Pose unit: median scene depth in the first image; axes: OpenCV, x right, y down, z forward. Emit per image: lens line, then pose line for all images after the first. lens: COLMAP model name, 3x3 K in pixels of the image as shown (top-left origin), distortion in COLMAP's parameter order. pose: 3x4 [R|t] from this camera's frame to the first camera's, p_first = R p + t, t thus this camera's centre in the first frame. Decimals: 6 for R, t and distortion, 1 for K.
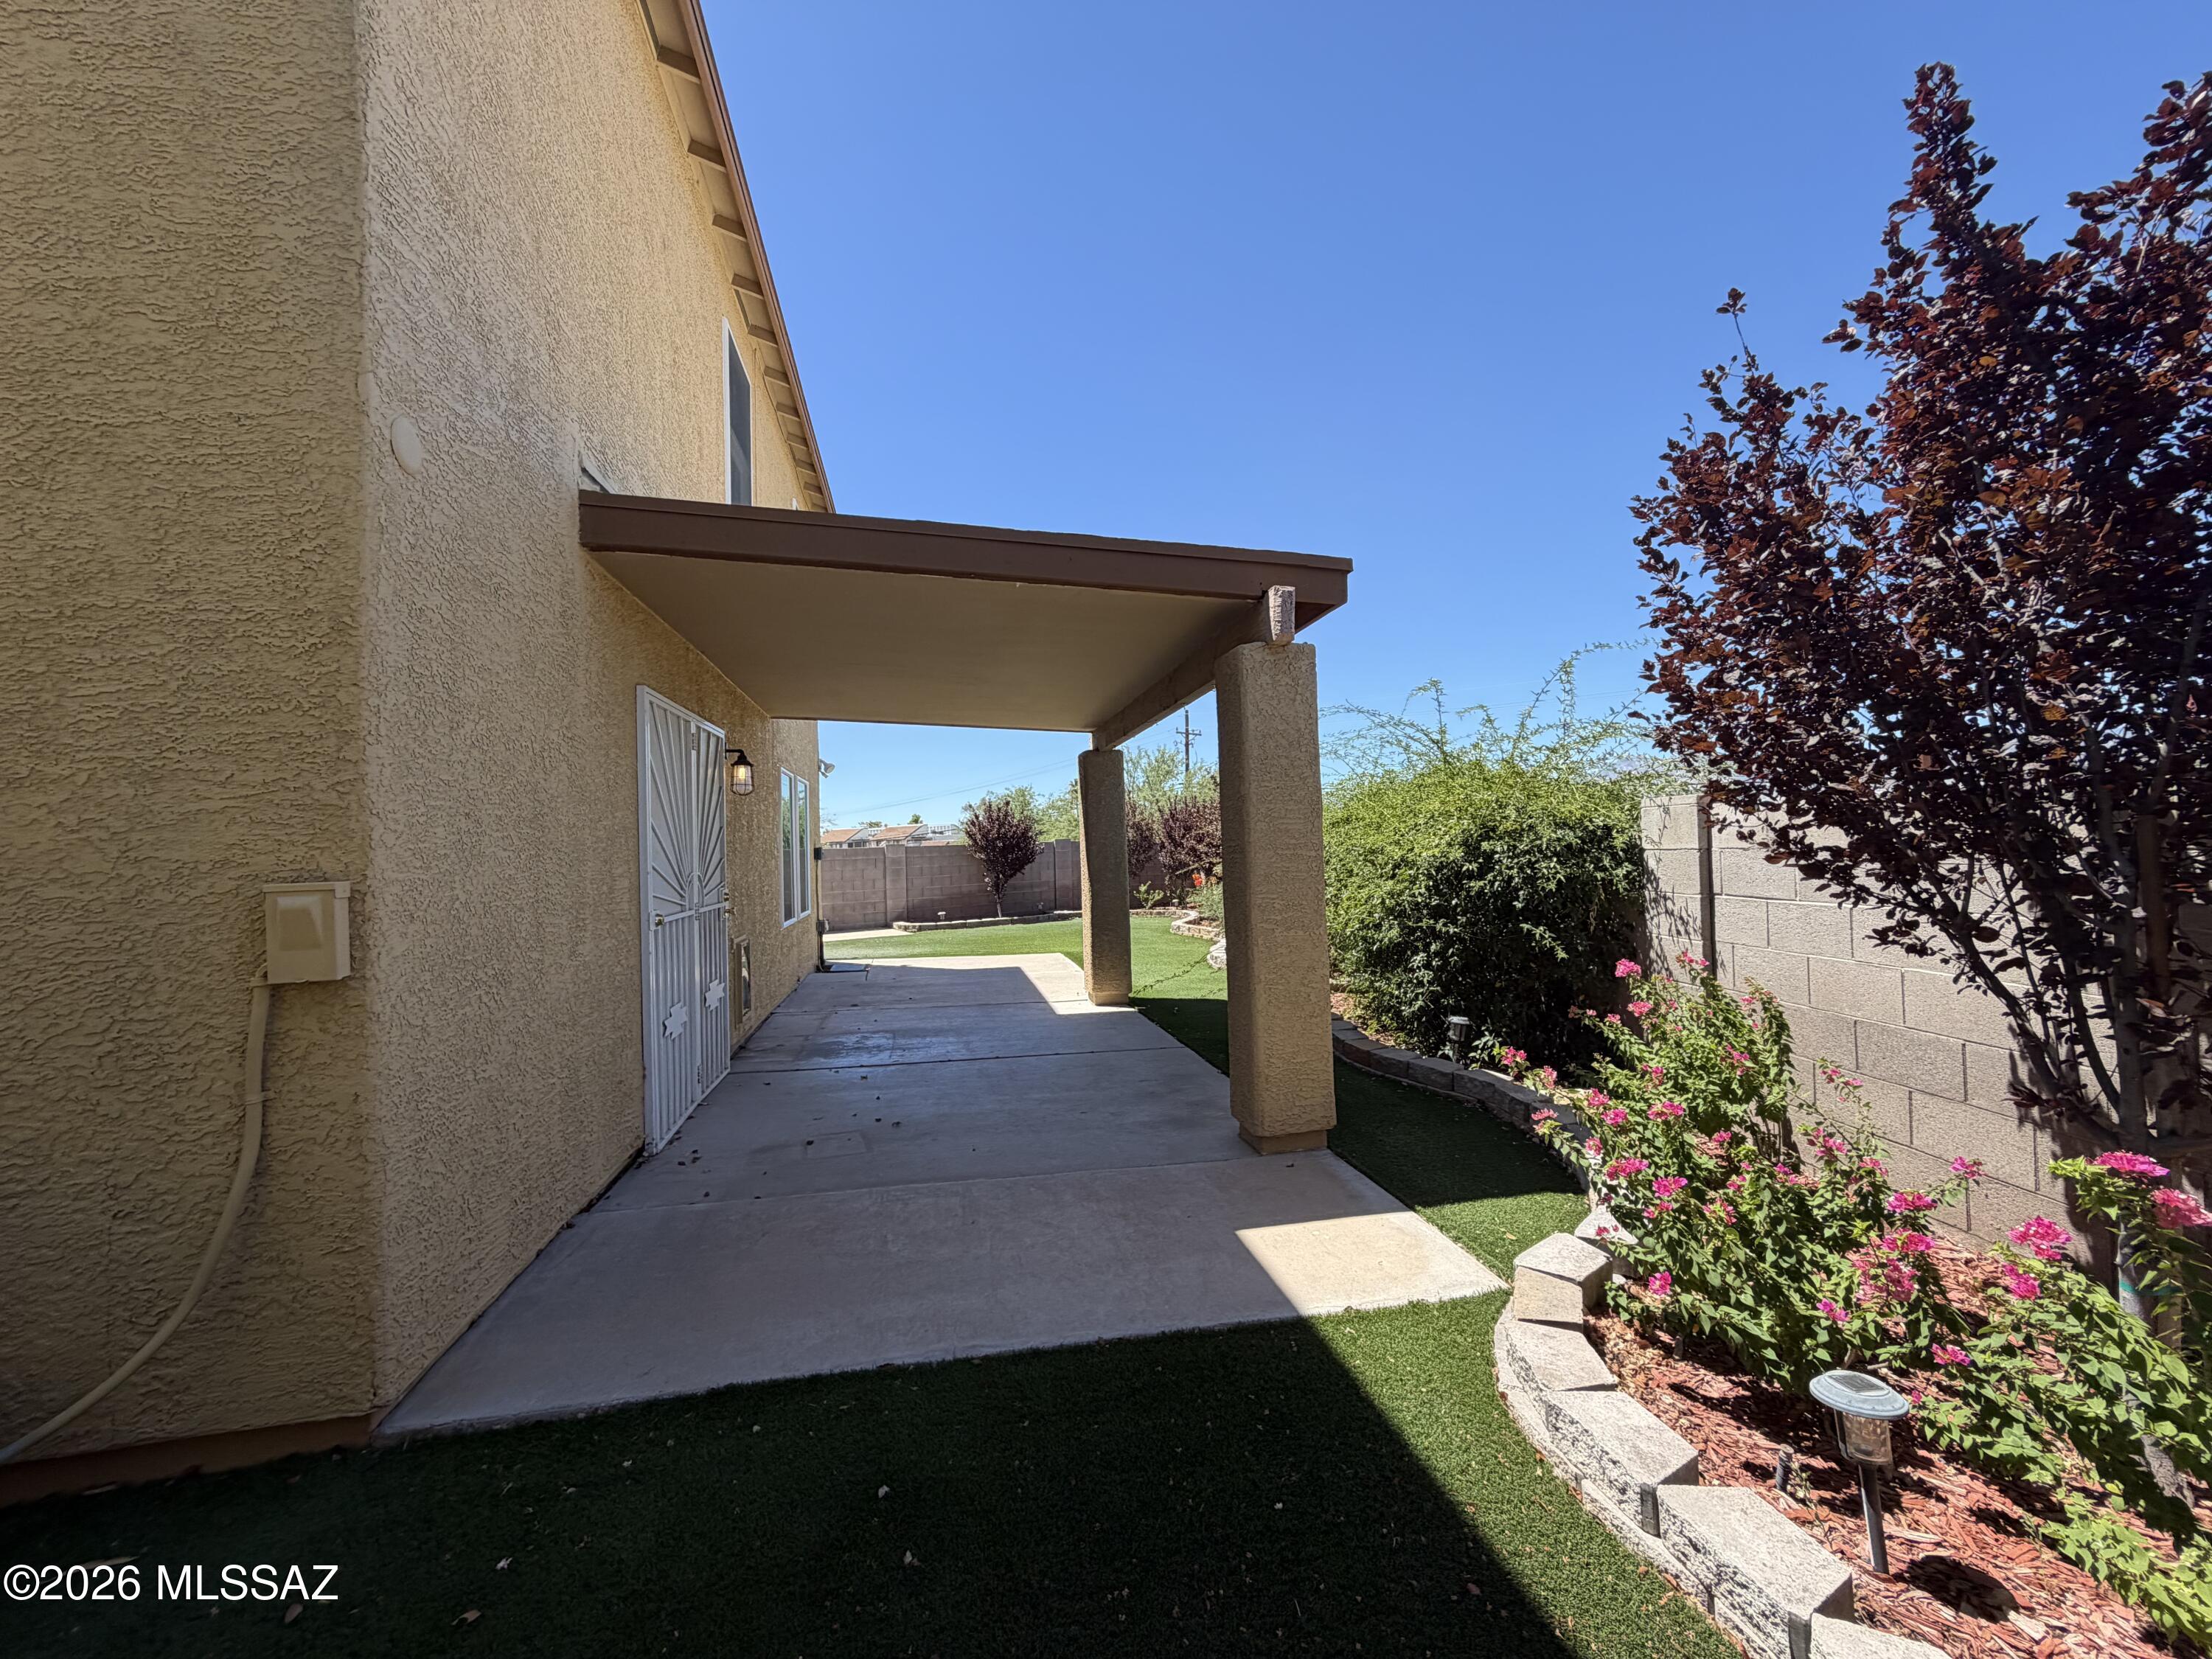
lens RADIAL K [[883.0, 0, 1100.7], [0, 883.0, 831.0], [0, 0, 1]] dist [0.000428, 0.000151]
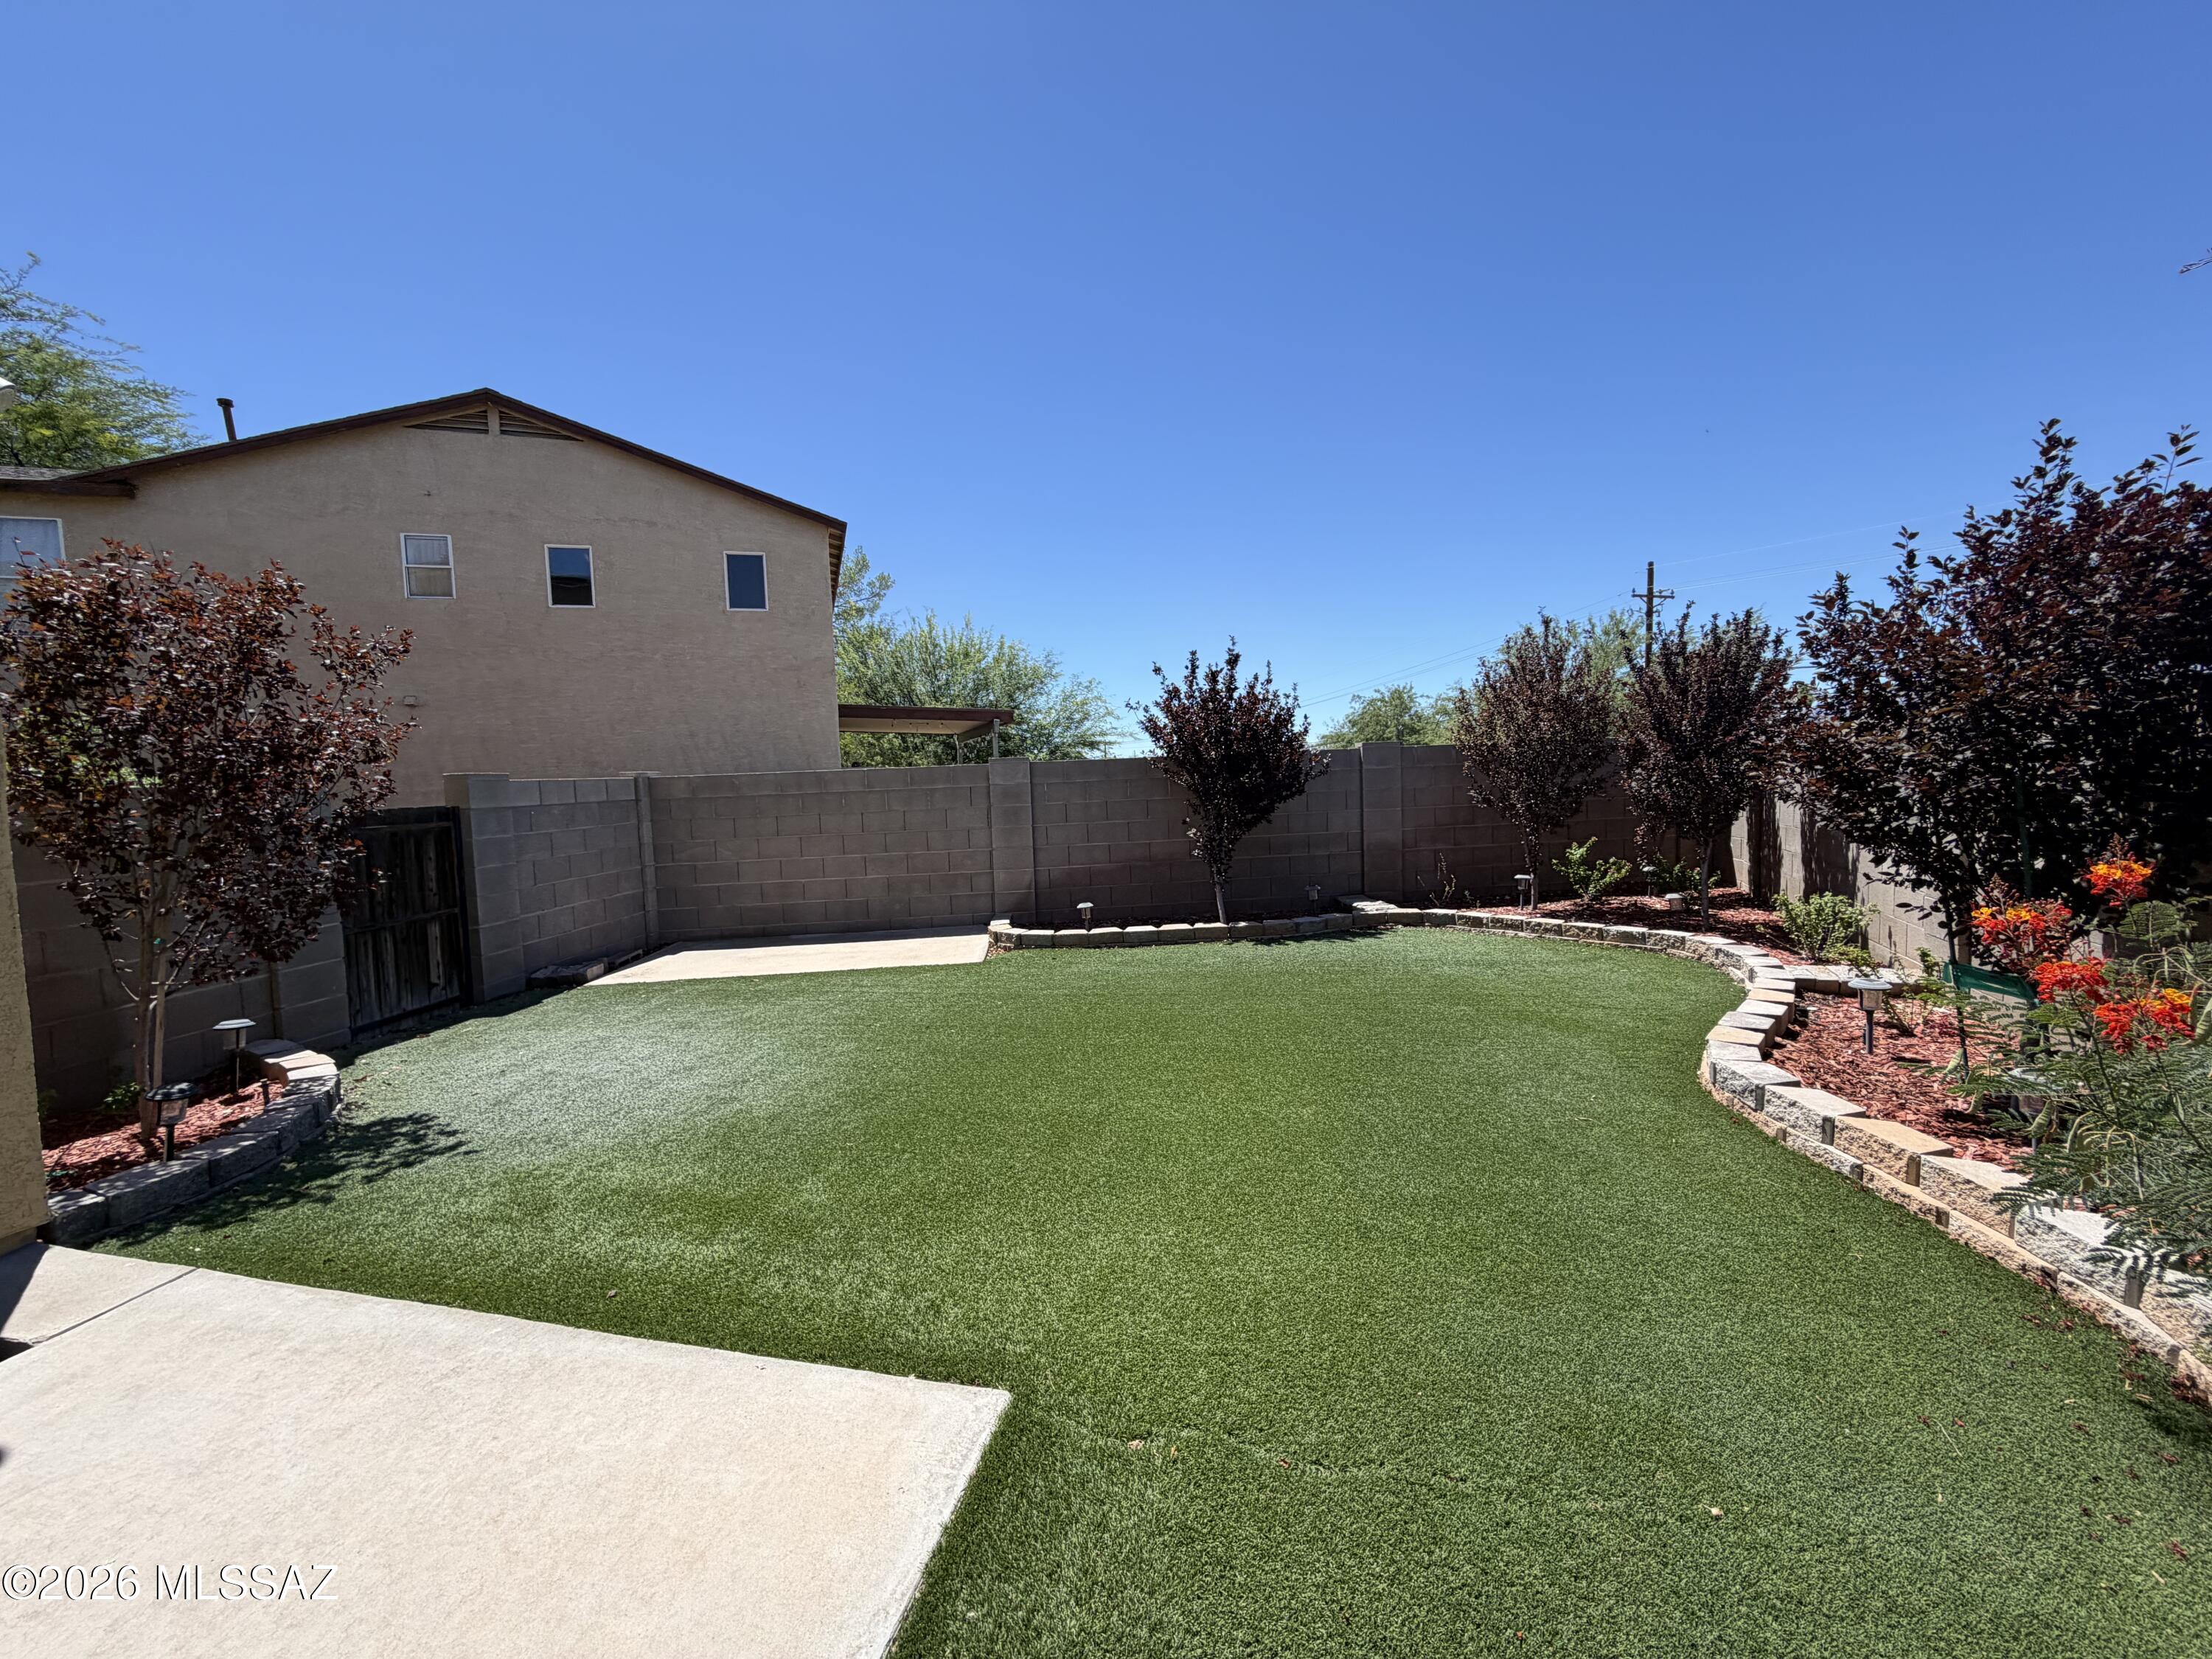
lens RADIAL K [[883.0, 0, 1100.7], [0, 883.0, 831.0], [0, 0, 1]] dist [0.000428, 0.000151]
pose [[0.904613, 0.020755, -0.425729, 0.022543], [0.018024, 0.996058, 0.086858, 0.013277], [0.425853, -0.086246, 0.900672, 0.553535]]
